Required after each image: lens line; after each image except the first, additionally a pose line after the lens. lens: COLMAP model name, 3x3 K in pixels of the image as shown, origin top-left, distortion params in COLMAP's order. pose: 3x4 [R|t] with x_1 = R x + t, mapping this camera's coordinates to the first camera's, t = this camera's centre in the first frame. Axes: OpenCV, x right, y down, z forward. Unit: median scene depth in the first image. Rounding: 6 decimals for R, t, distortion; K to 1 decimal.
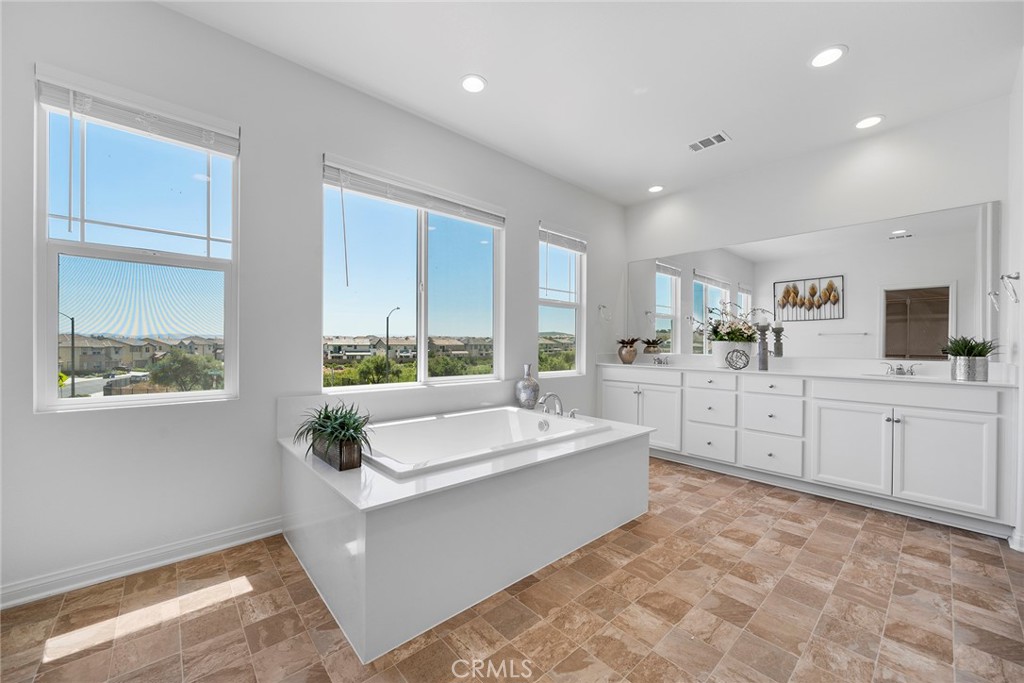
lens RADIAL K [[393.9, 0, 509.0], [0, 393.9, 345.7], [0, 0, 1]] dist [-0.000793, -0.000071]
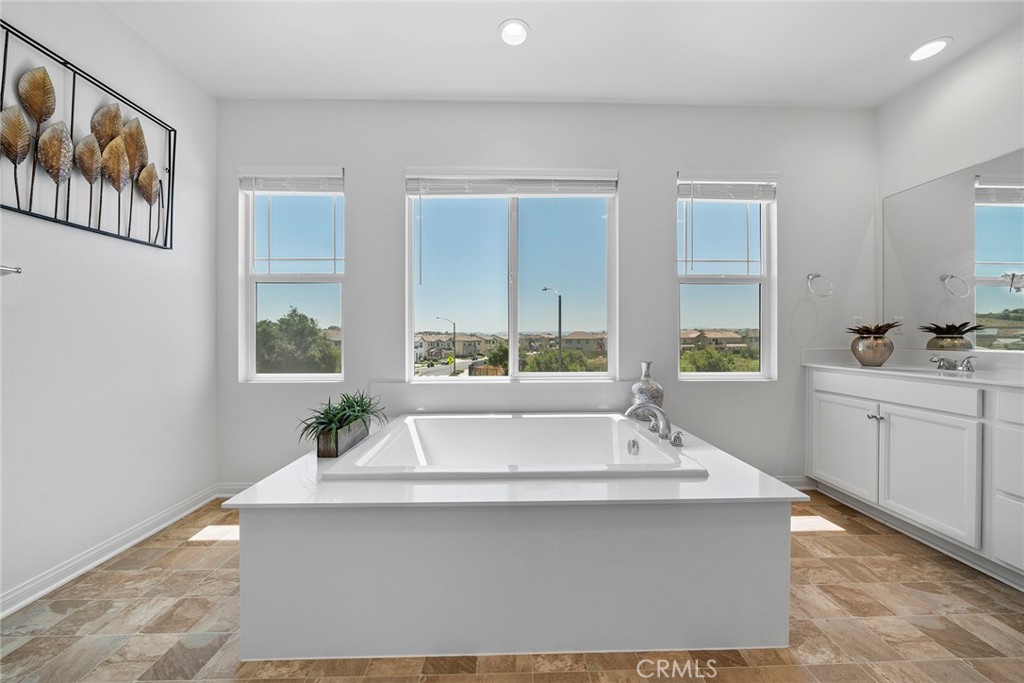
lens RADIAL K [[350.9, 0, 516.5], [0, 350.9, 338.1], [0, 0, 1]] dist [-0.004548, -0.000082]
pose [[0.761606, -0.007715, -0.647994, 0.242031], [0.006218, 0.999970, -0.004597, 0.001665], [0.648010, -0.000528, 0.761632, 0.256023]]
